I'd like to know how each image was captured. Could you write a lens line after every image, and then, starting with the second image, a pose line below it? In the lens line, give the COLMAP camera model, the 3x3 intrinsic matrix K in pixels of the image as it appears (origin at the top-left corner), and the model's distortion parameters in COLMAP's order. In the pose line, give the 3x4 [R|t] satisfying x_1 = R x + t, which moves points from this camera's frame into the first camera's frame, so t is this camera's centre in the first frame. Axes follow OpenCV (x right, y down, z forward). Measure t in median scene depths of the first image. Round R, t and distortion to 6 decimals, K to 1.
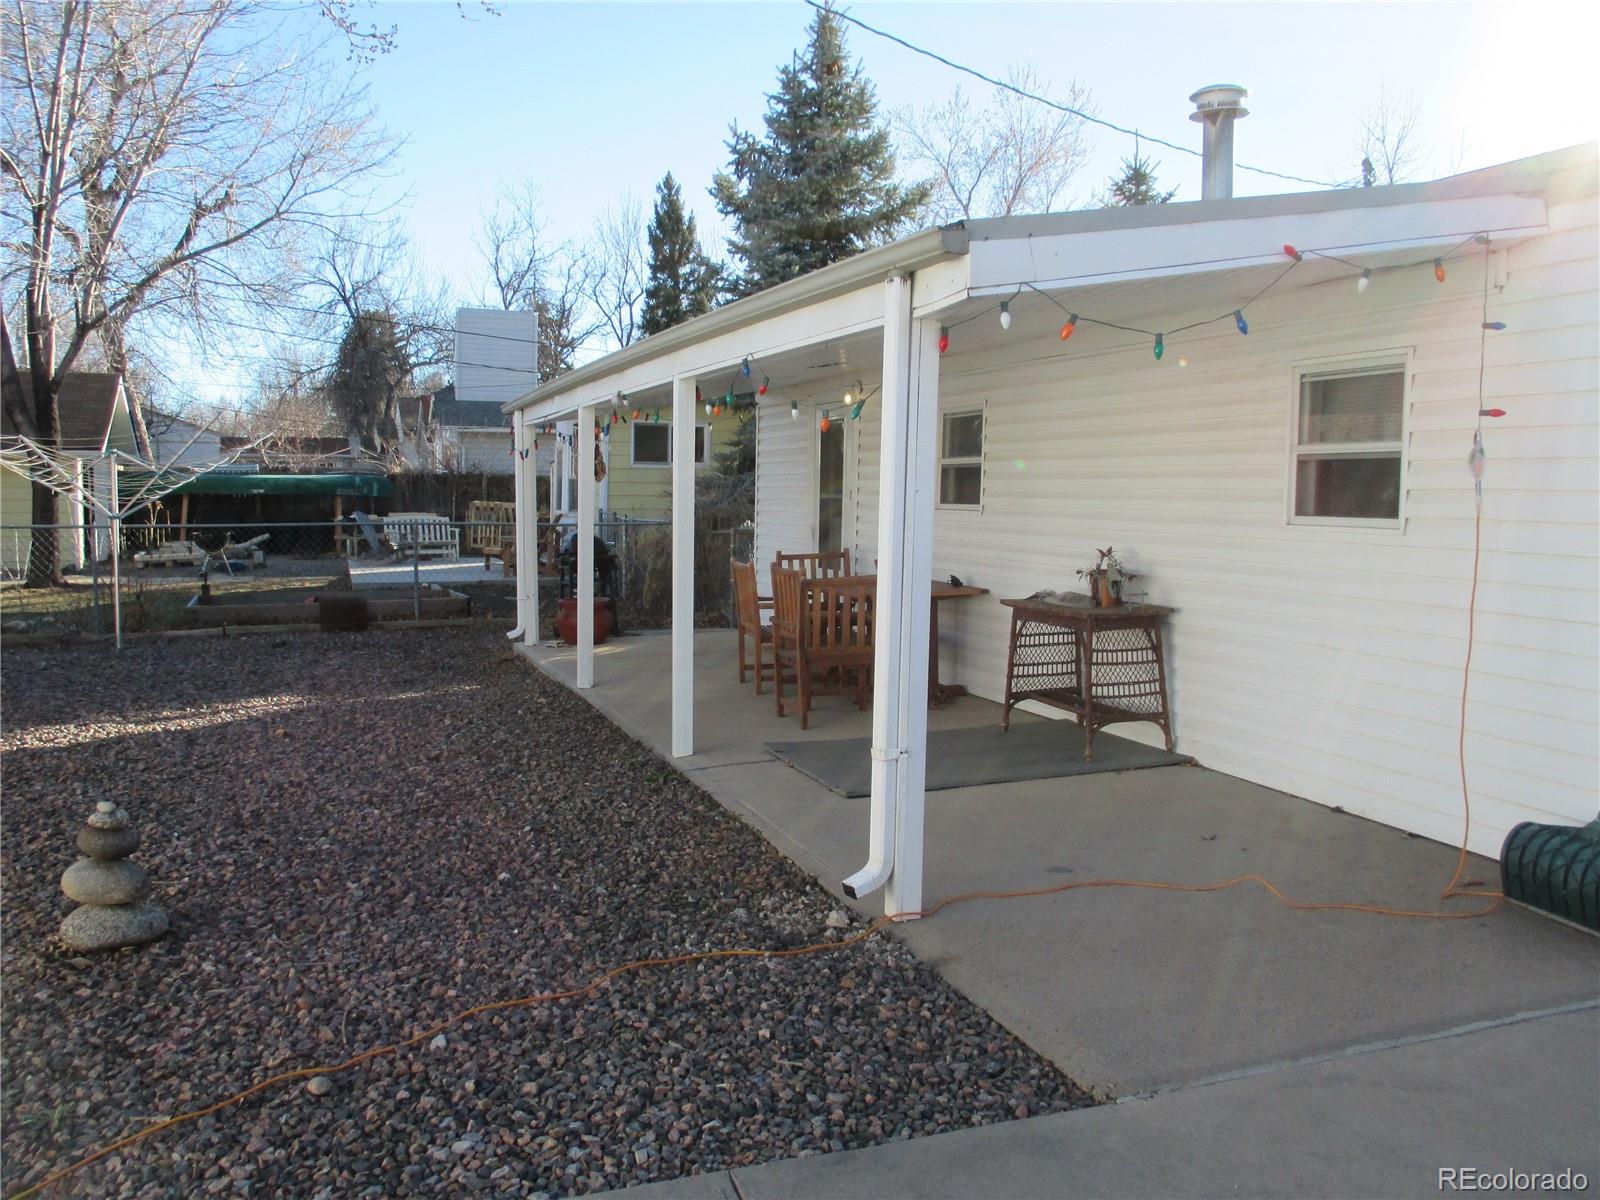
lens RADIAL K [[1357.3, 0, 800.0], [0, 1357.3, 600.0], [0, 0, 1]] dist [-0.085587, 0.061340]
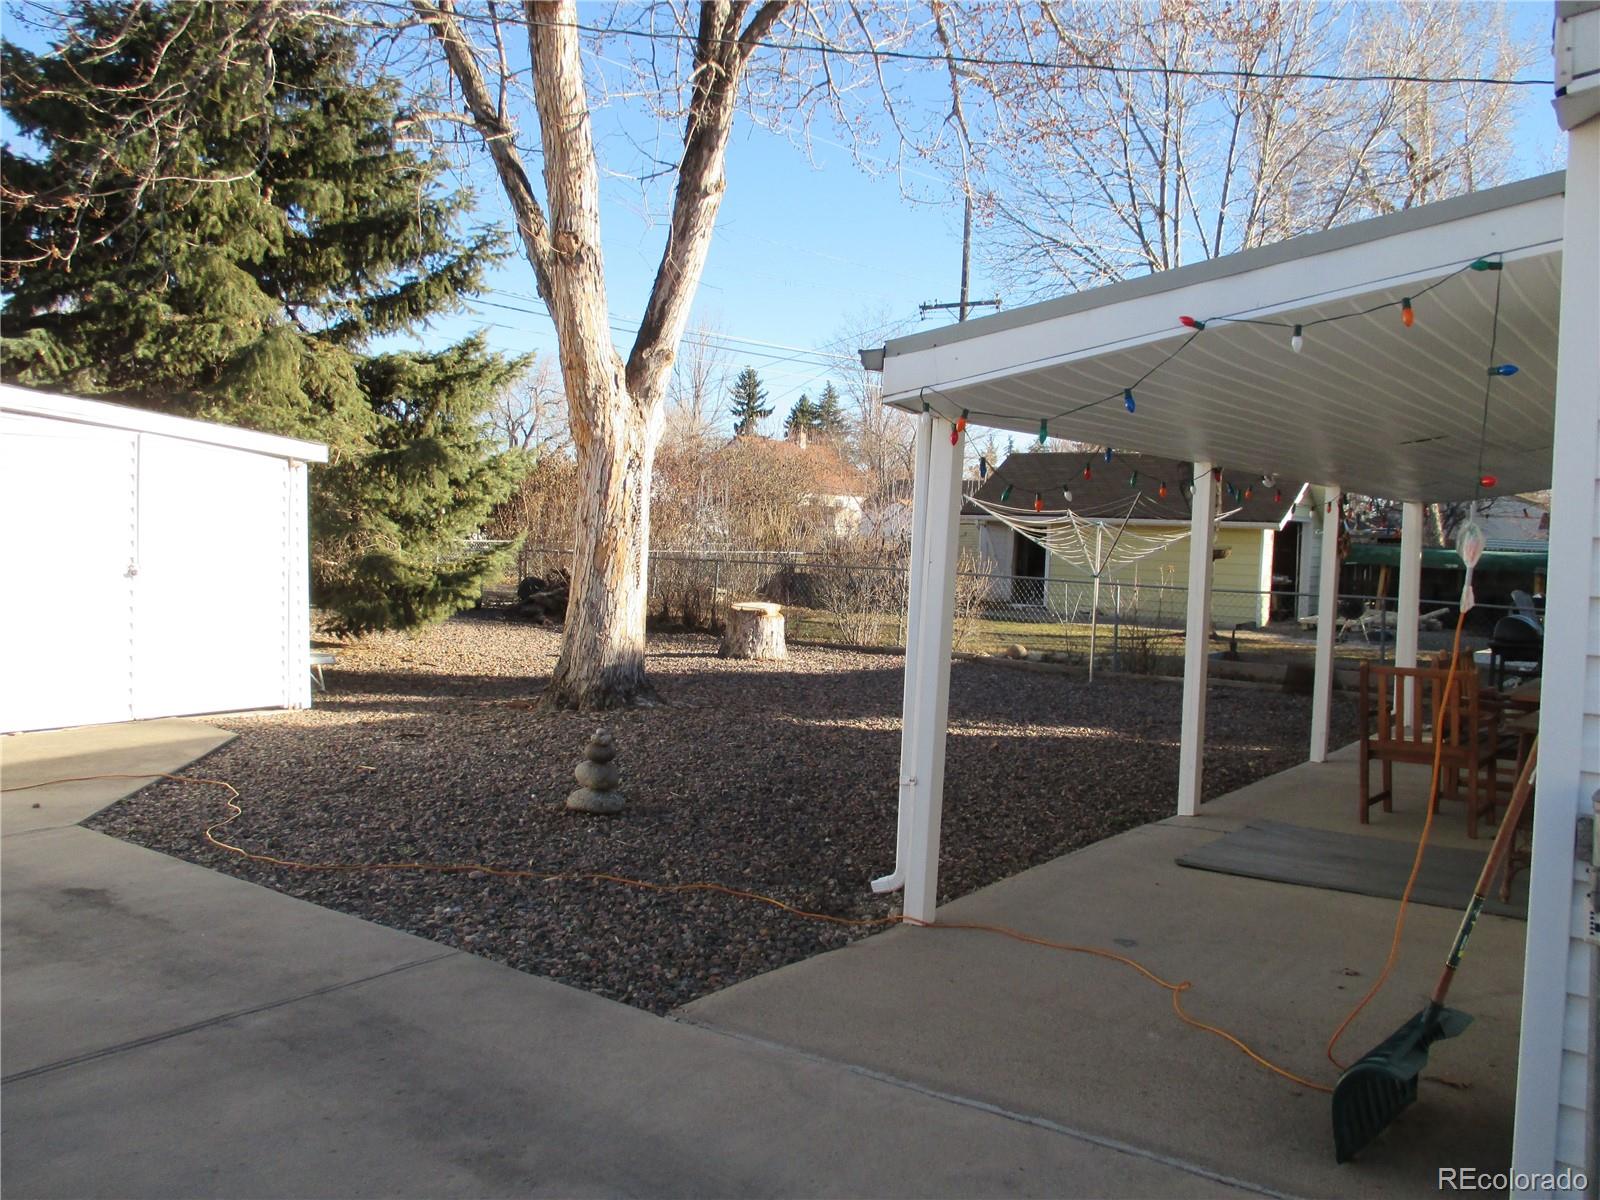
lens RADIAL K [[1357.3, 0, 800.0], [0, 1357.3, 600.0], [0, 0, 1]] dist [-0.085587, 0.061340]
pose [[0.550209, 0.047346, -0.833683, 1.255193], [-0.093190, 0.995636, -0.004959, -0.037279], [0.829810, 0.080420, 0.552220, 0.304465]]
